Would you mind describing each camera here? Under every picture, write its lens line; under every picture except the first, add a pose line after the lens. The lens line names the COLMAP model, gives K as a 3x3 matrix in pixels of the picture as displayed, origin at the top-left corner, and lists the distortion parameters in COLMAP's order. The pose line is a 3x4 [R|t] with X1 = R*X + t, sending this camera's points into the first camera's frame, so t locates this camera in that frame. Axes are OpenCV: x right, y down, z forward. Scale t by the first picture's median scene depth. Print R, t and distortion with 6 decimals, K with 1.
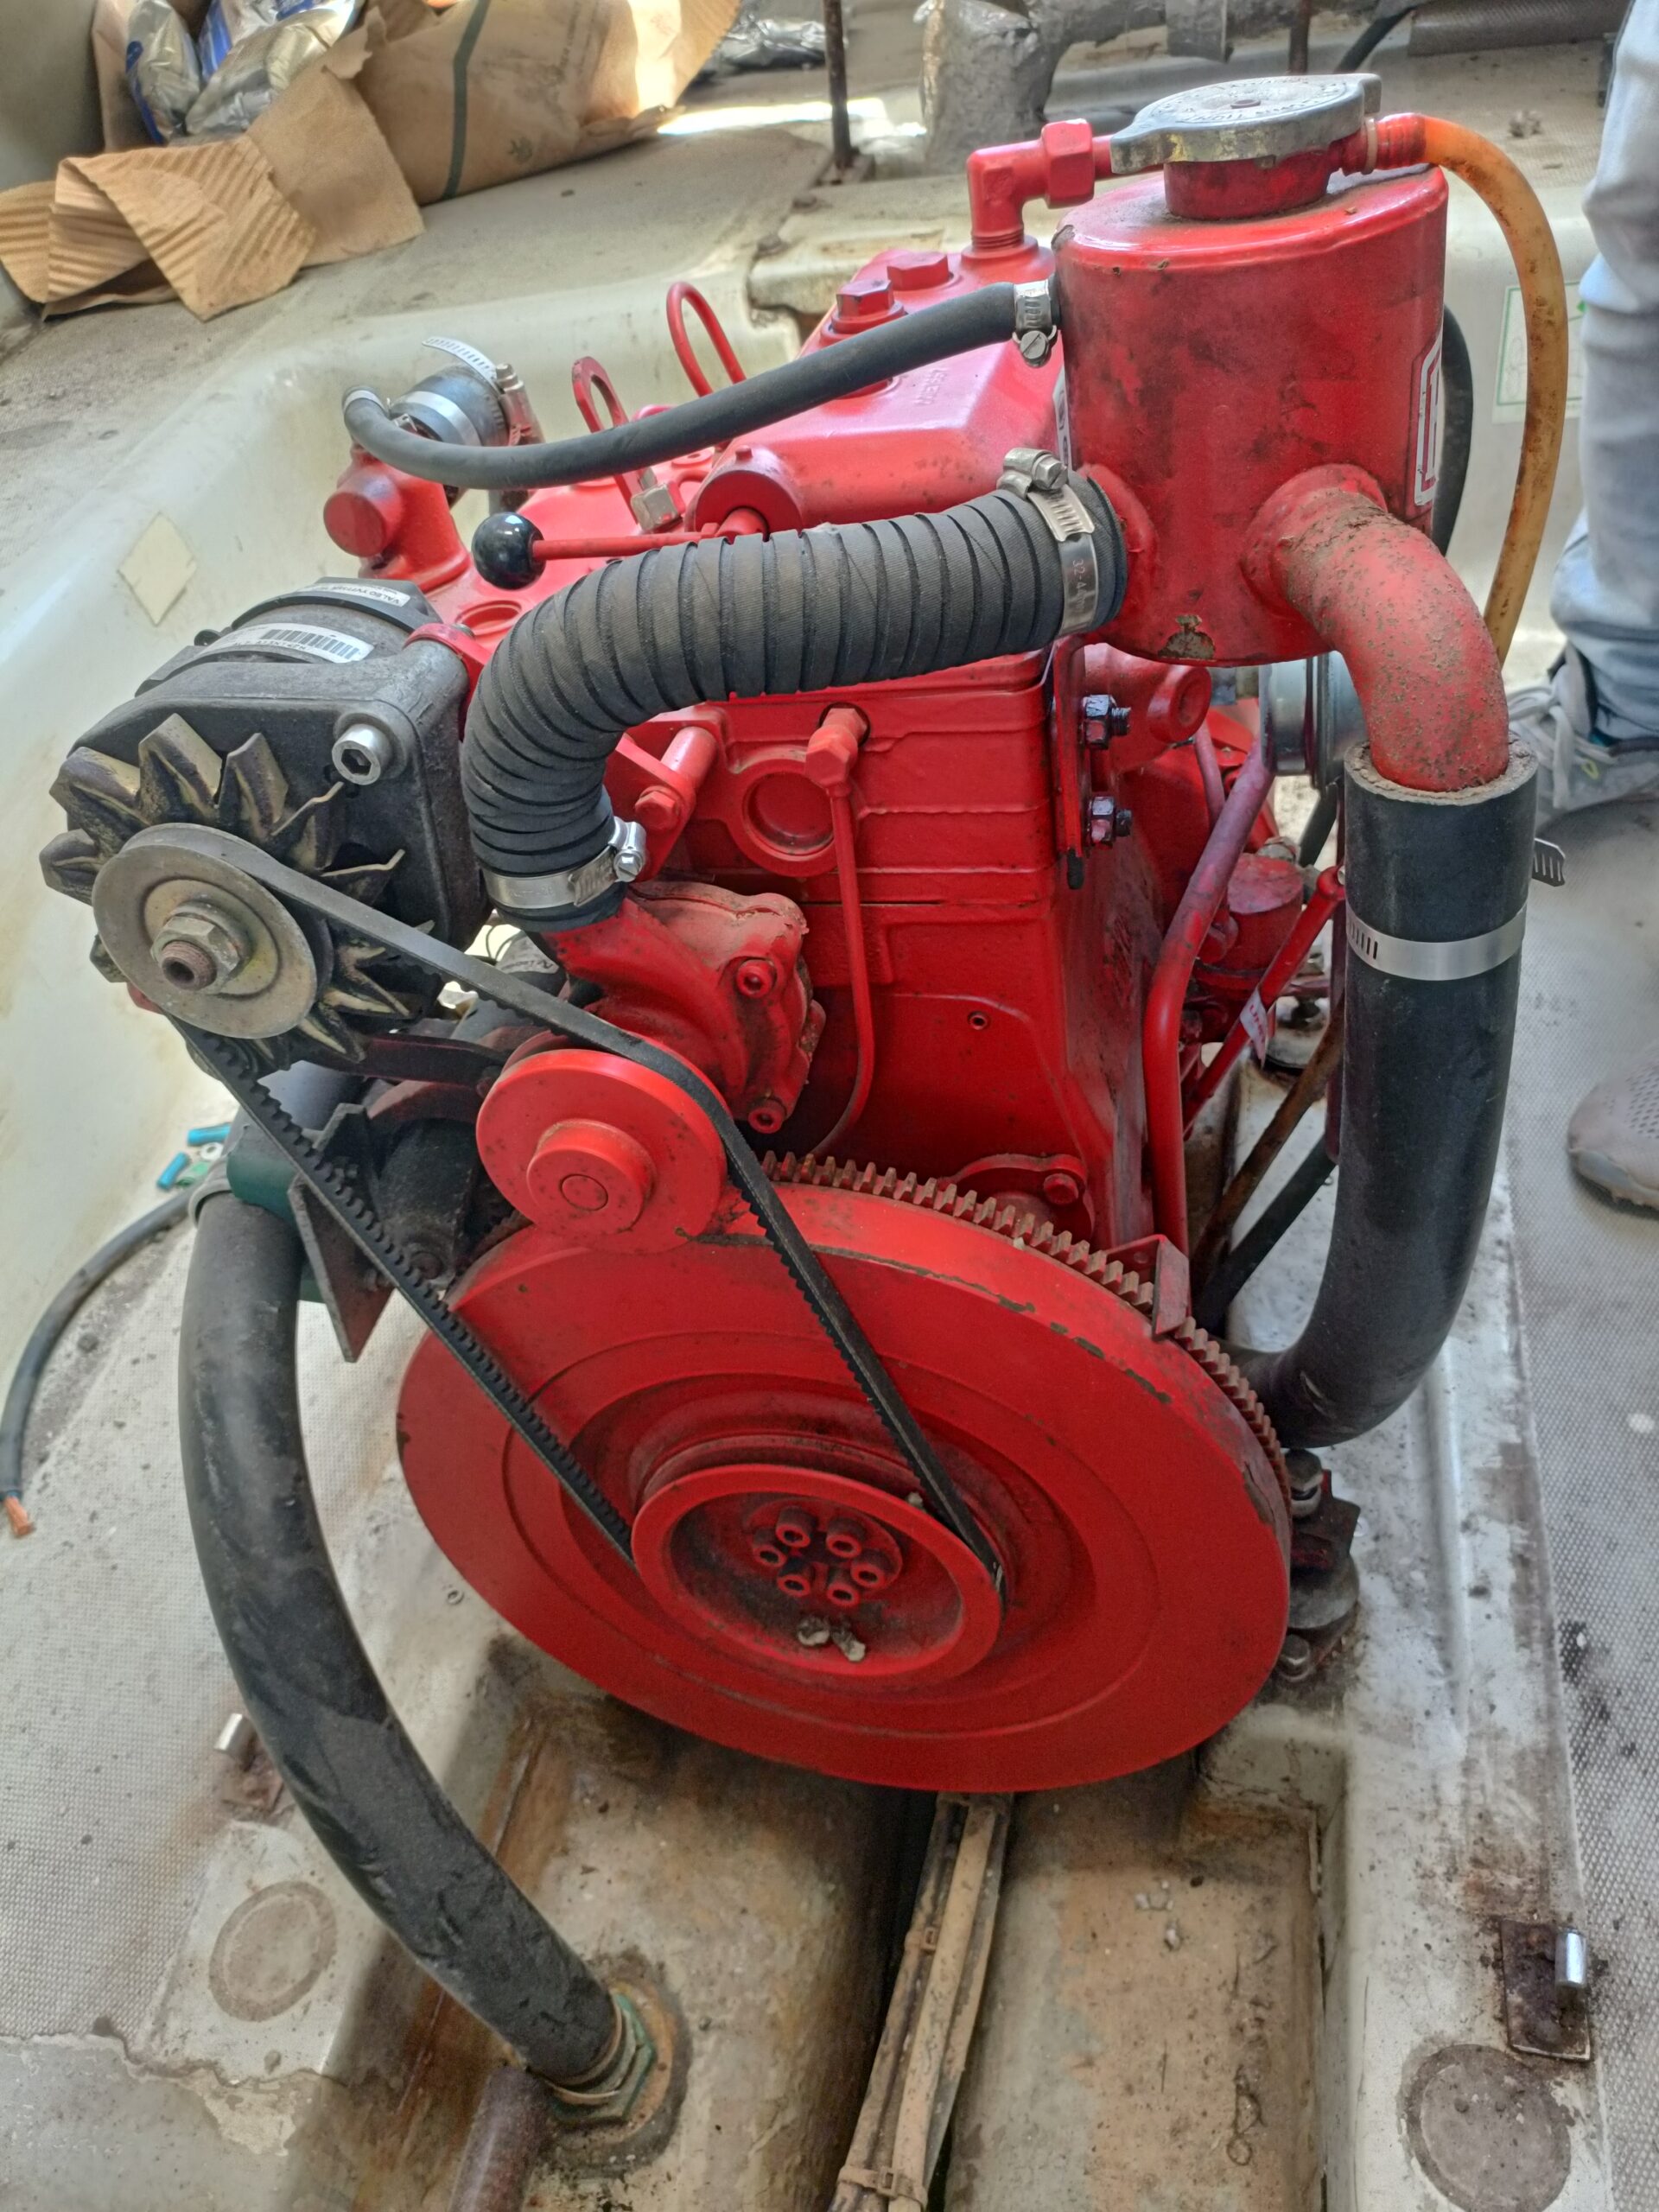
lens RADIAL K [[1658.2, 0, 831.3], [0, 1658.2, 1107.7], [0, 0, 1]] dist [-0.007253, 0.002838]
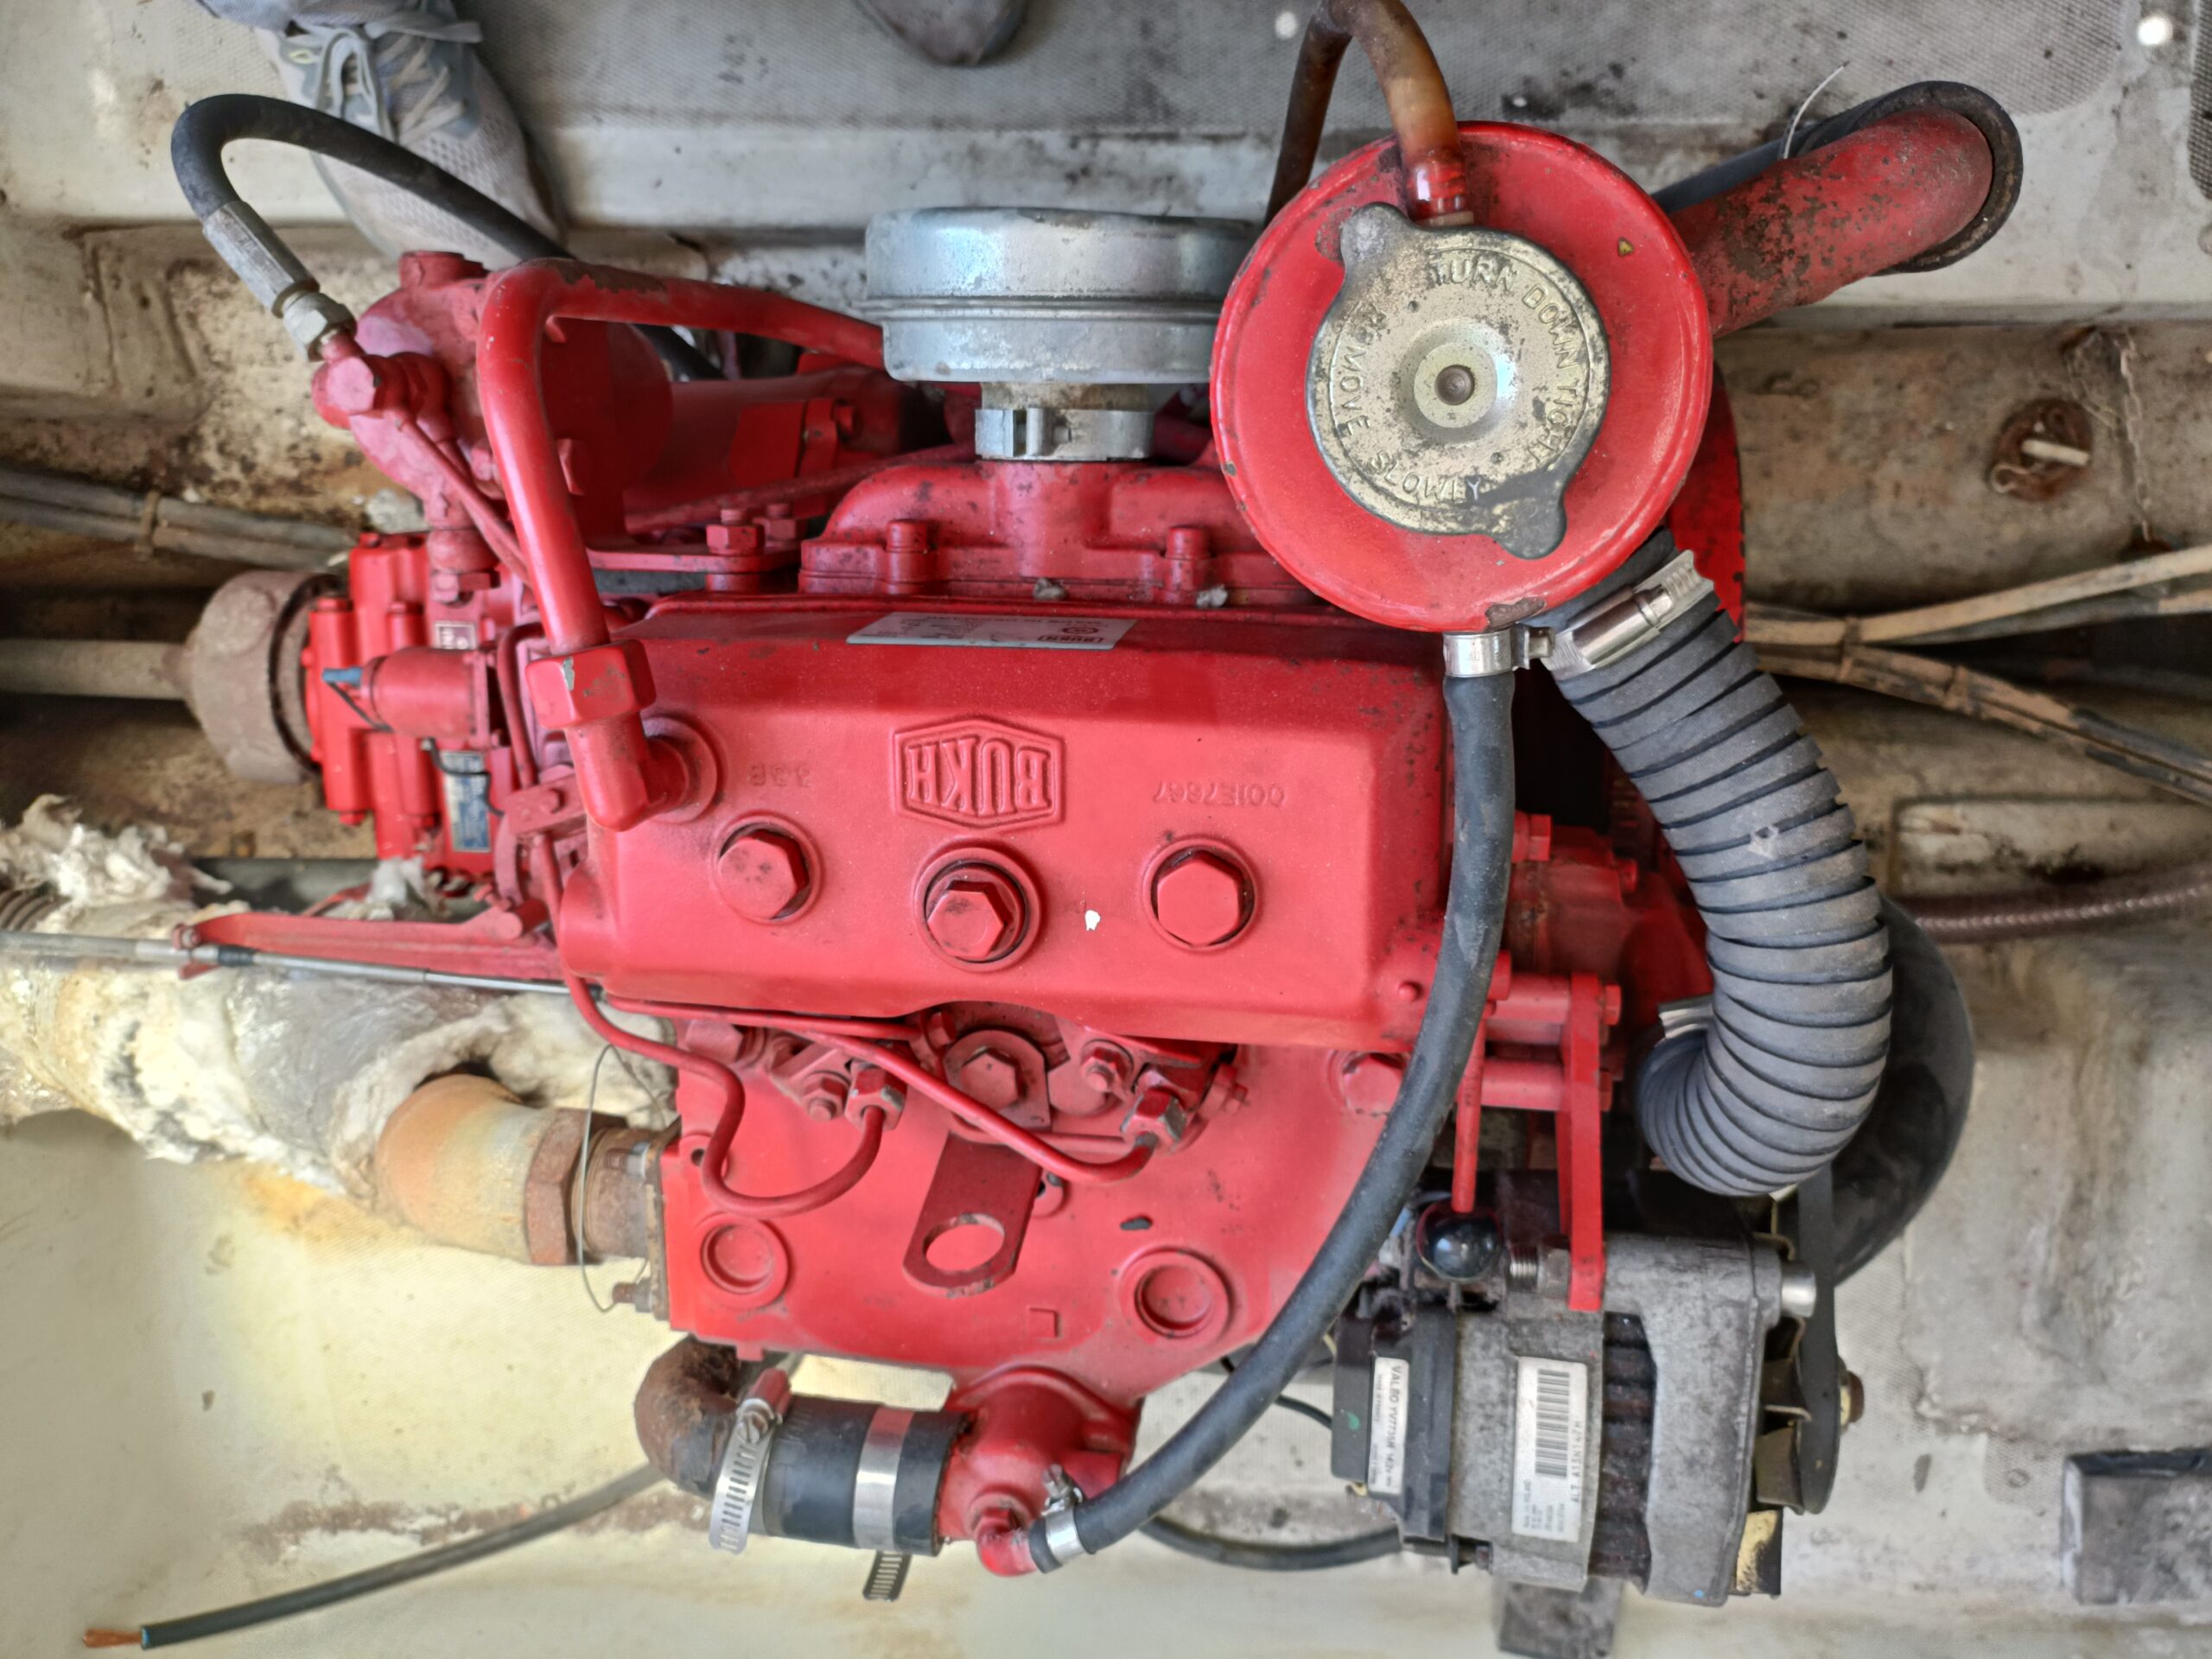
lens RADIAL K [[1658.2, 0, 1103.6], [0, 1658.2, 830.8], [0, 0, 1]] dist [-0.007253, 0.002838]
pose [[-0.184250, -0.981257, -0.056453, 0.067120], [0.769477, -0.179743, 0.612860, -0.631416], [-0.611520, 0.069480, 0.788172, 0.276165]]
